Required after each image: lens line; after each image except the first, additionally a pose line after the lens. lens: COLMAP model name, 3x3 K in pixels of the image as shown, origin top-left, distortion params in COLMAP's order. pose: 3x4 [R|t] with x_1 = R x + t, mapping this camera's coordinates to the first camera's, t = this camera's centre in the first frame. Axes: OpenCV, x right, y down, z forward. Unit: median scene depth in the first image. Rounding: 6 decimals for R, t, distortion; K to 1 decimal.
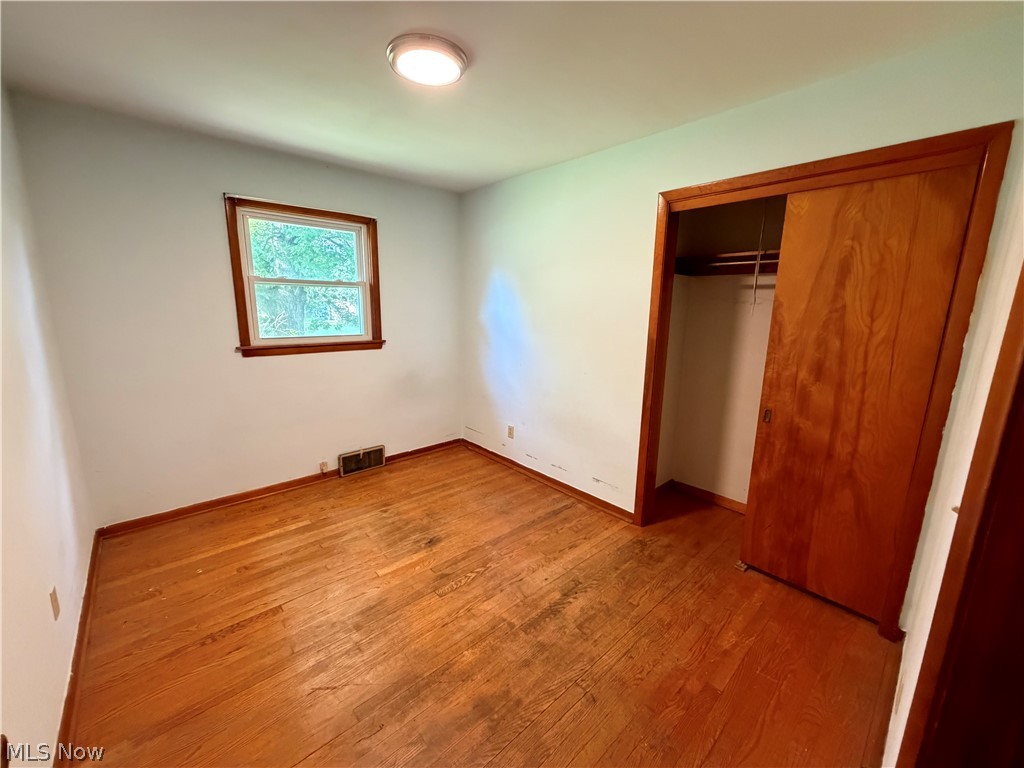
lens RADIAL K [[407.4, 0, 509.6], [0, 407.4, 381.6], [0, 0, 1]] dist [0.000079, -0.000048]
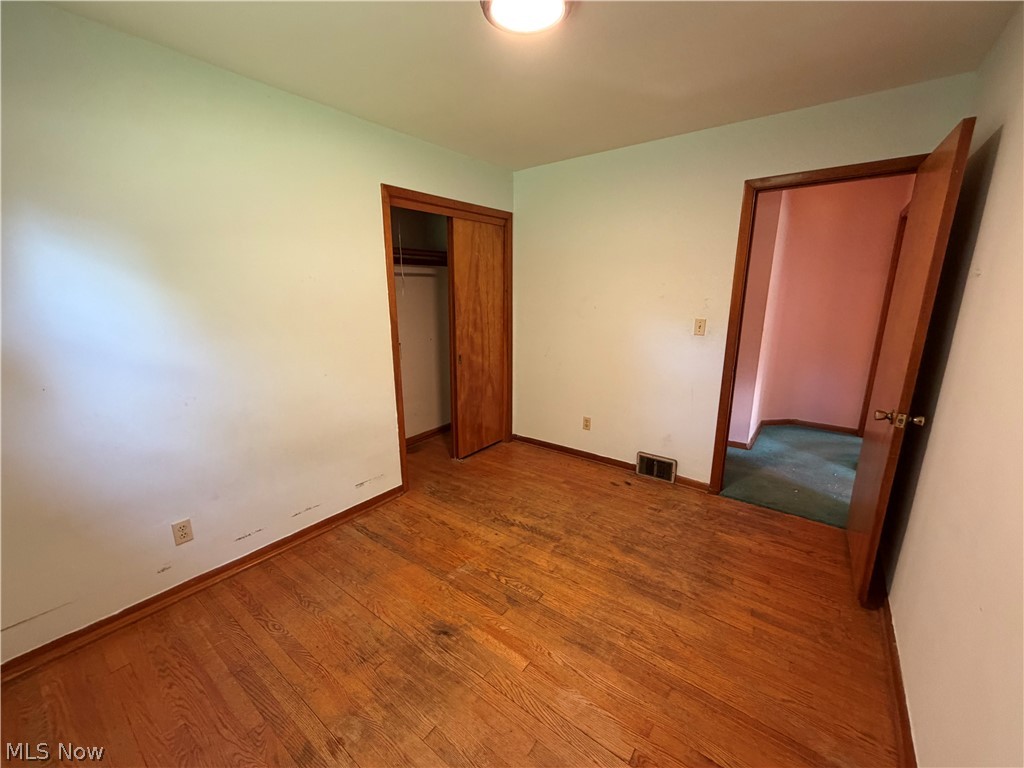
lens RADIAL K [[407.4, 0, 508.7], [0, 407.4, 382.5], [0, 0, 1]] dist [0.000079, -0.000048]
pose [[-0.175906, -0.236457, 0.955586, -0.957486], [0.186053, 0.945242, 0.268147, -0.226777], [-0.966665, 0.224958, -0.122280, 1.071975]]
